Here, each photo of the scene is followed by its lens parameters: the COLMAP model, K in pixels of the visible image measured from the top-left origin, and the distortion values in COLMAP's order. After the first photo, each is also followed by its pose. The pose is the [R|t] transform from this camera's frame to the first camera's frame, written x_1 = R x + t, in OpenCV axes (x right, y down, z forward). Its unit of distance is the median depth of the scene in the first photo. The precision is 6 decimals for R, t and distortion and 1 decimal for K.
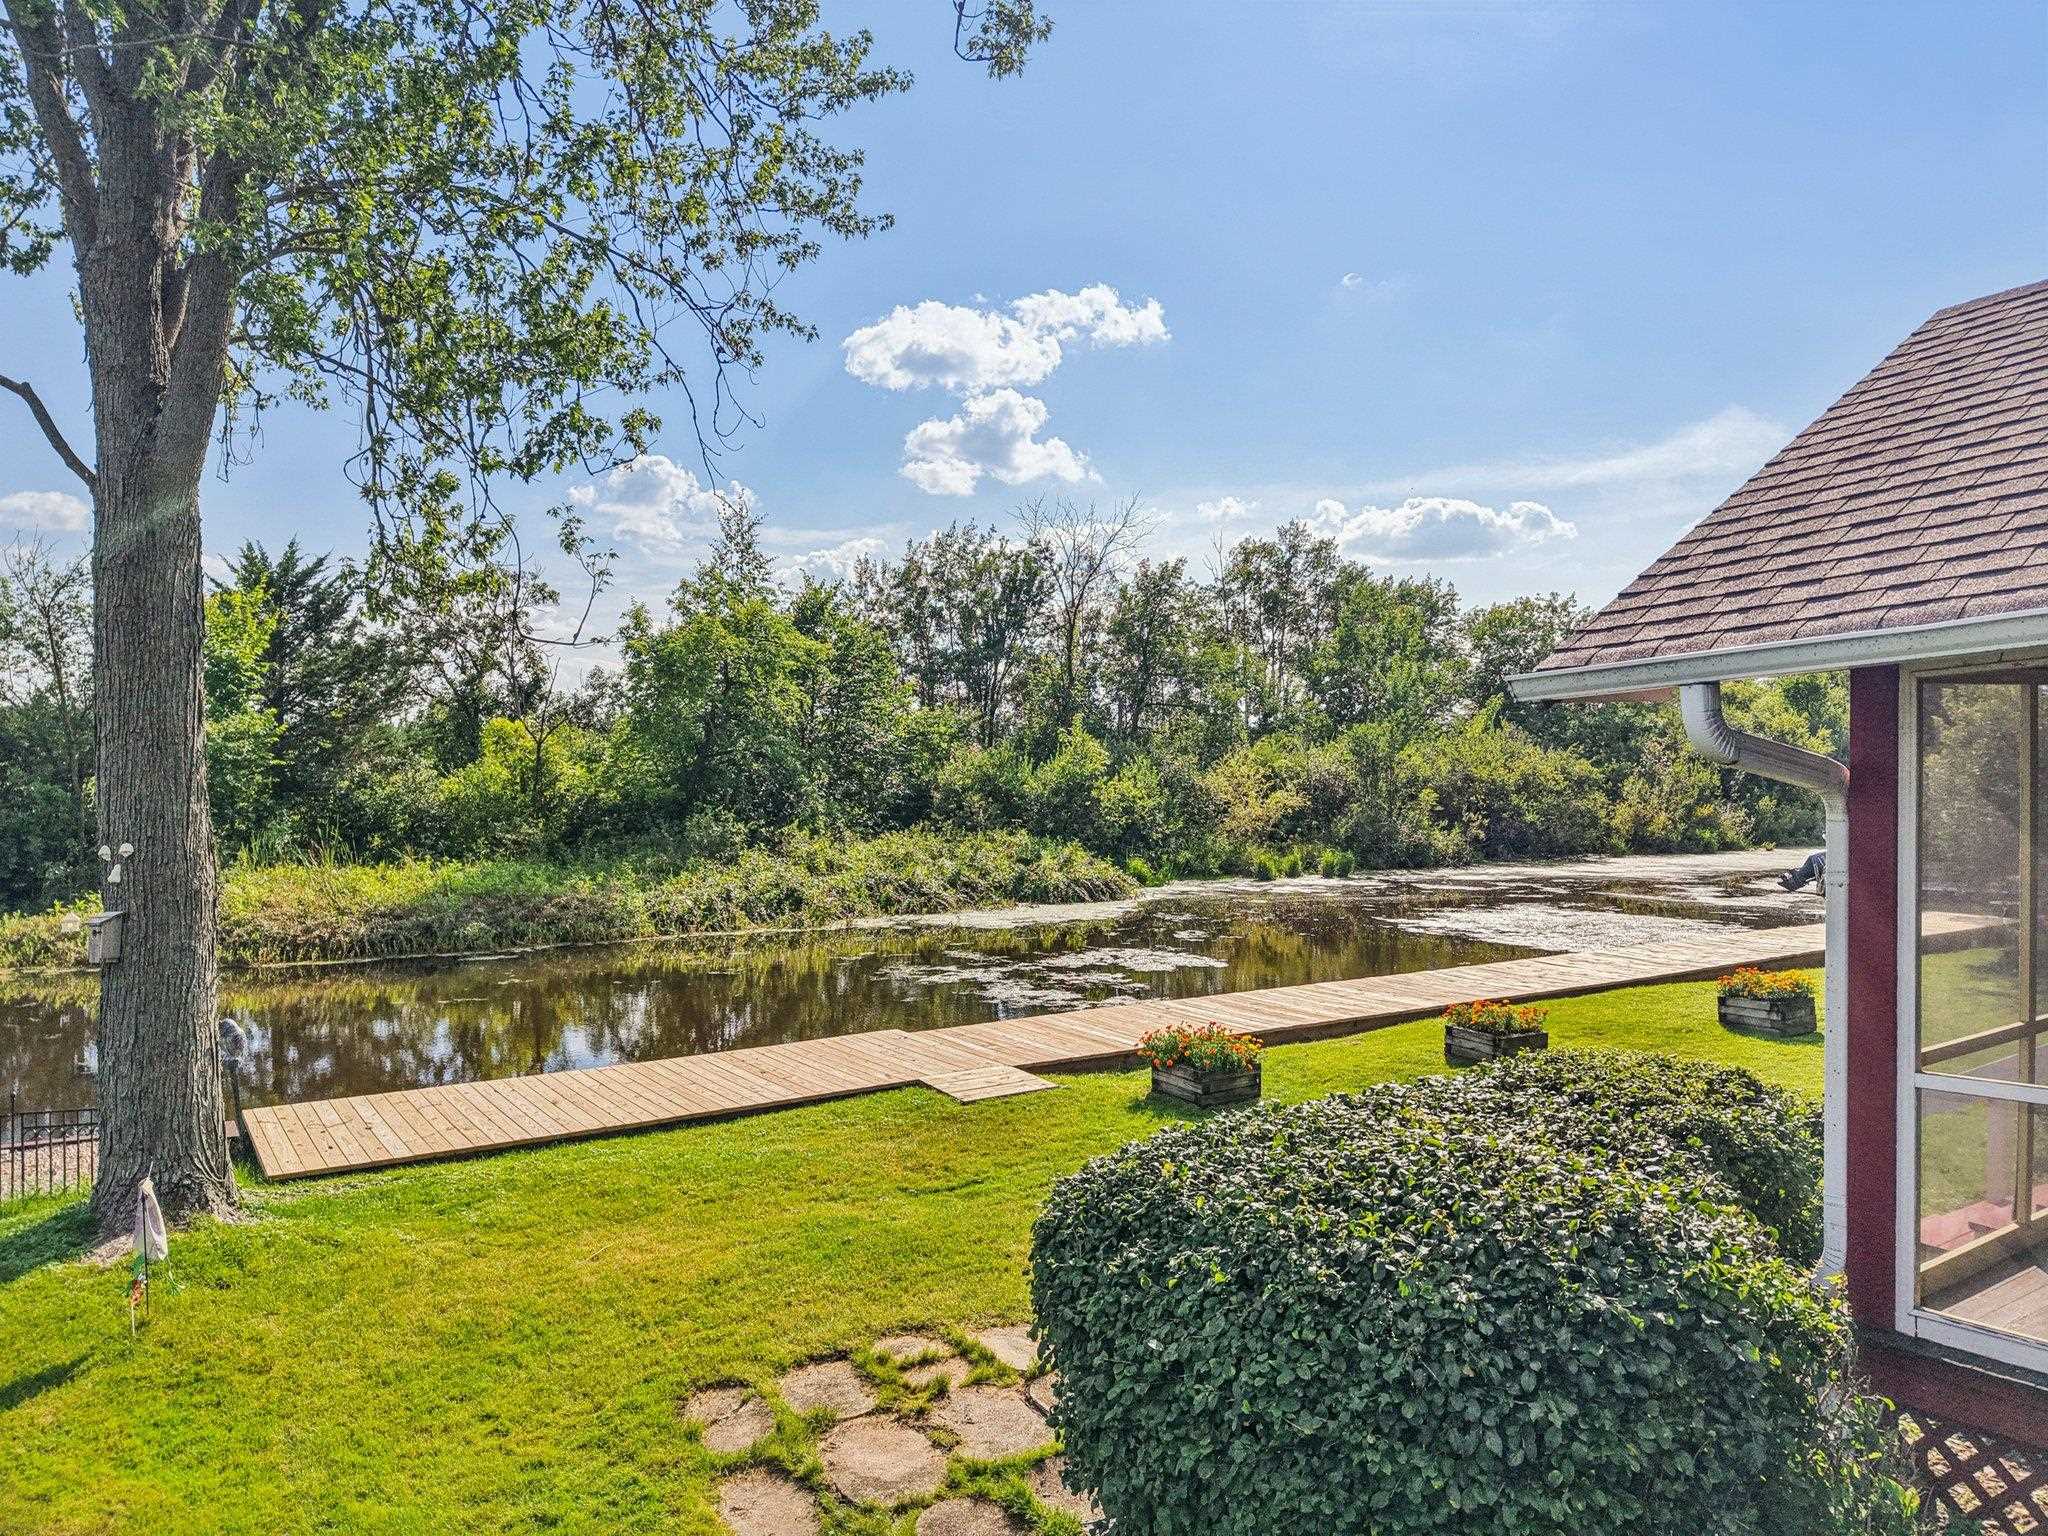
lens RADIAL K [[1368.7, 0, 1027.1], [0, 1368.7, 772.1], [0, 0, 1]] dist [0.019077, -0.009924]
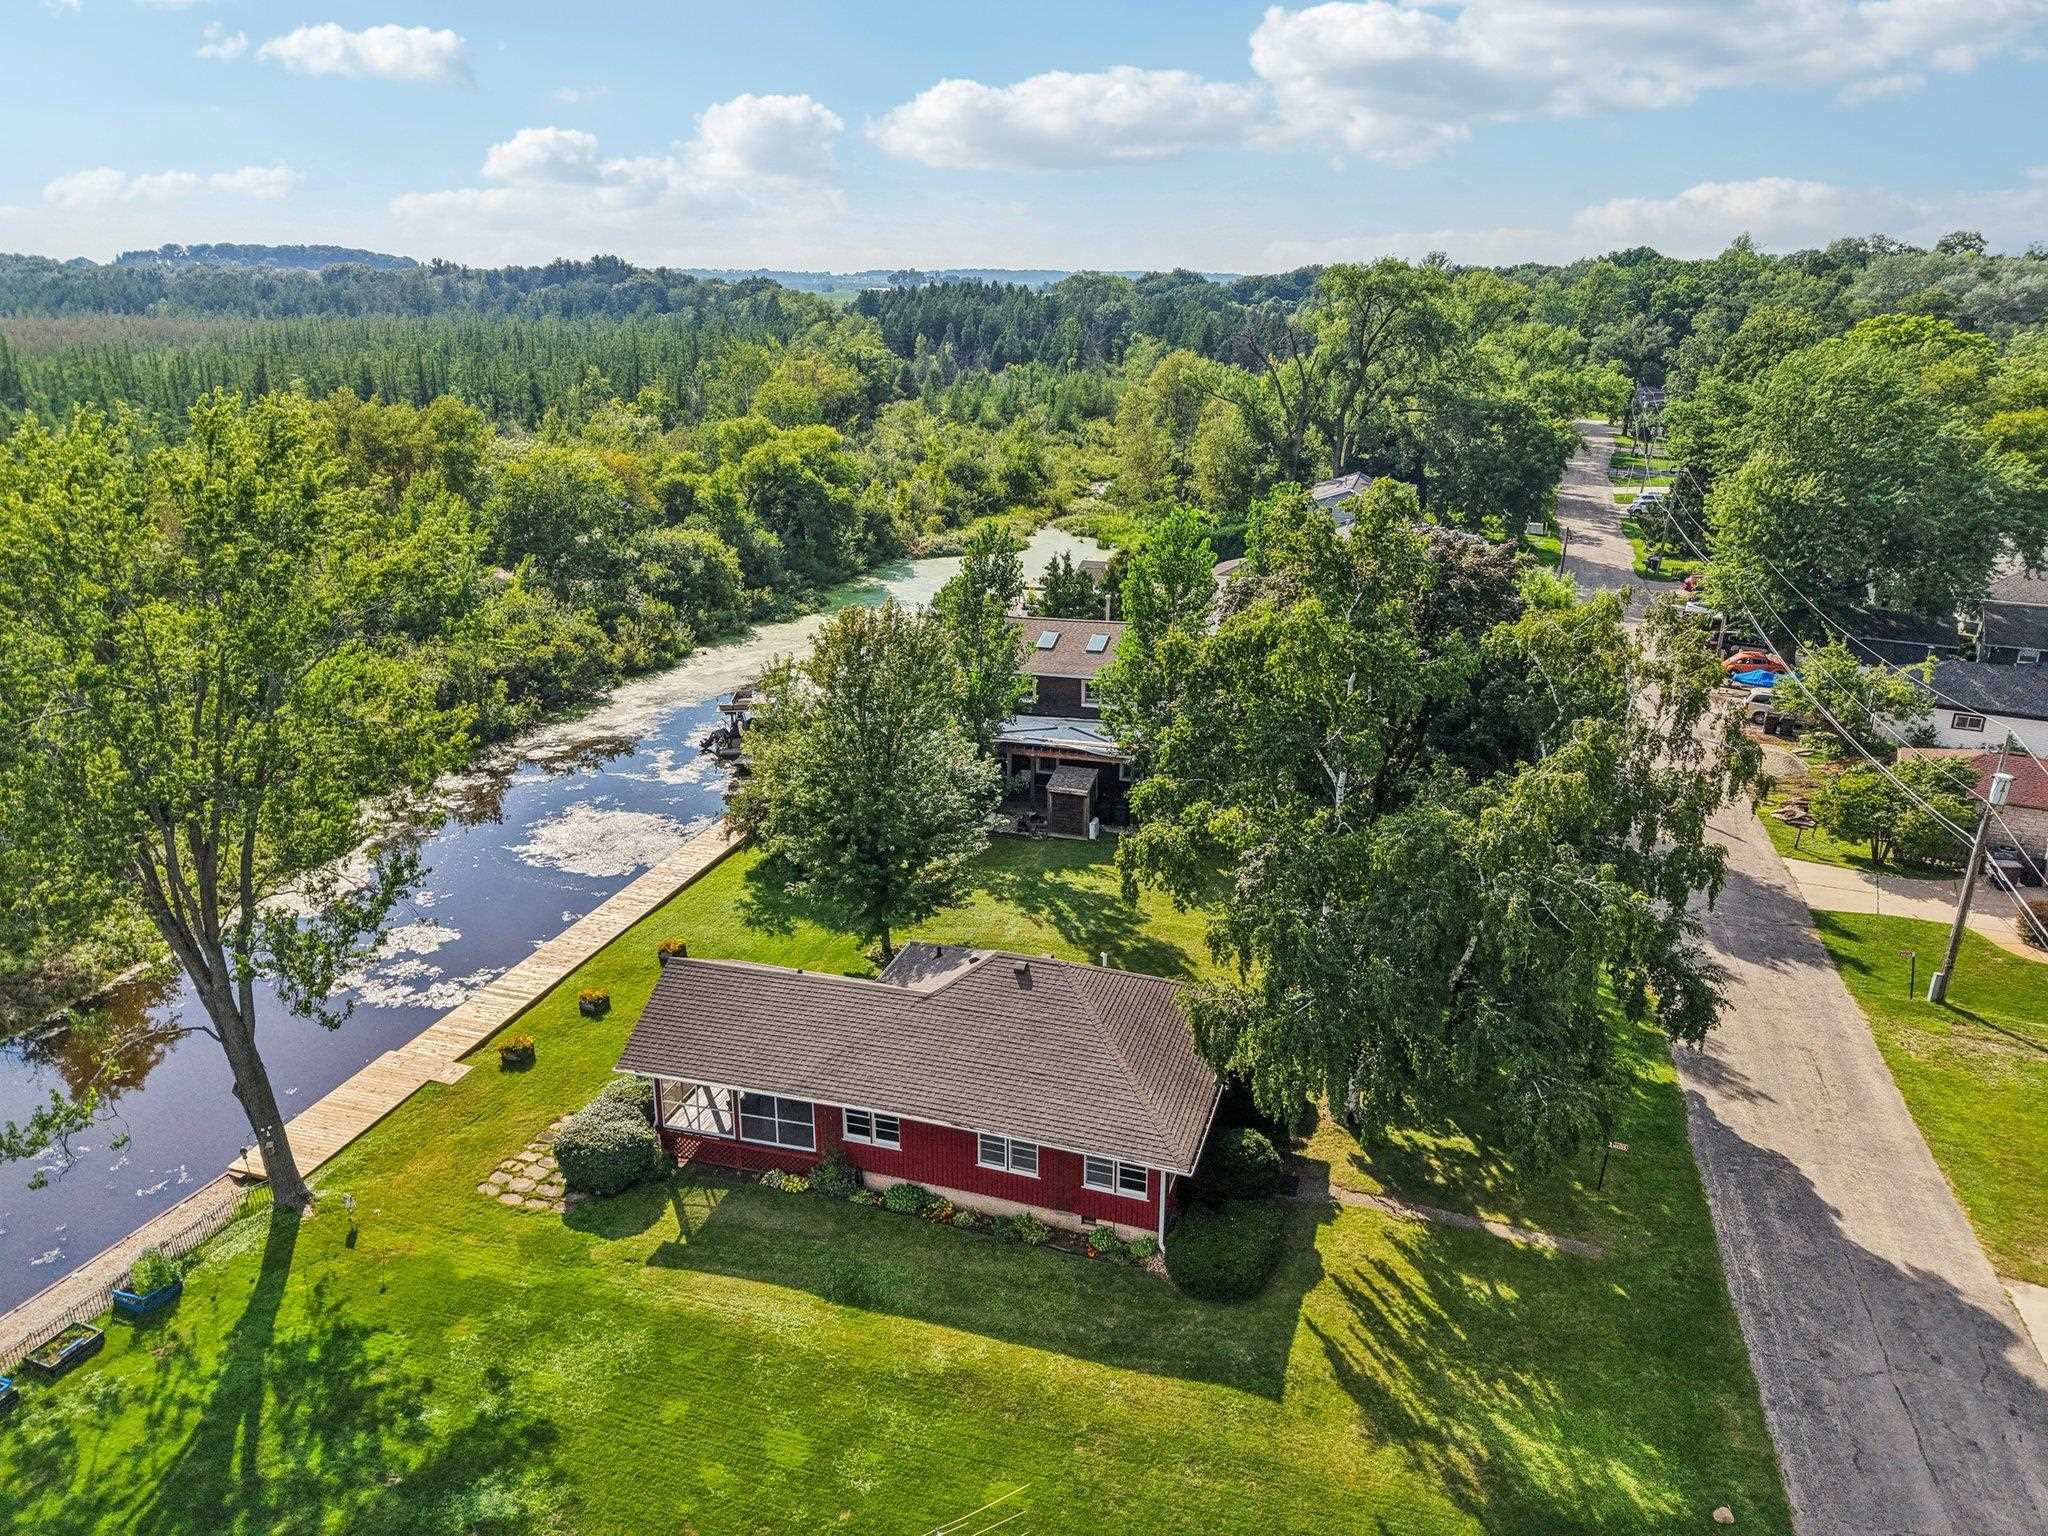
lens RADIAL K [[1368.7, 0, 1027.0], [0, 1368.7, 769.2], [0, 0, 1]] dist [0.019077, -0.009924]
pose [[0.770835, -0.204729, 0.603240, -0.191941], [-0.007950, 0.943786, 0.330463, -0.374264], [-0.636985, -0.259528, 0.725876, -0.500255]]
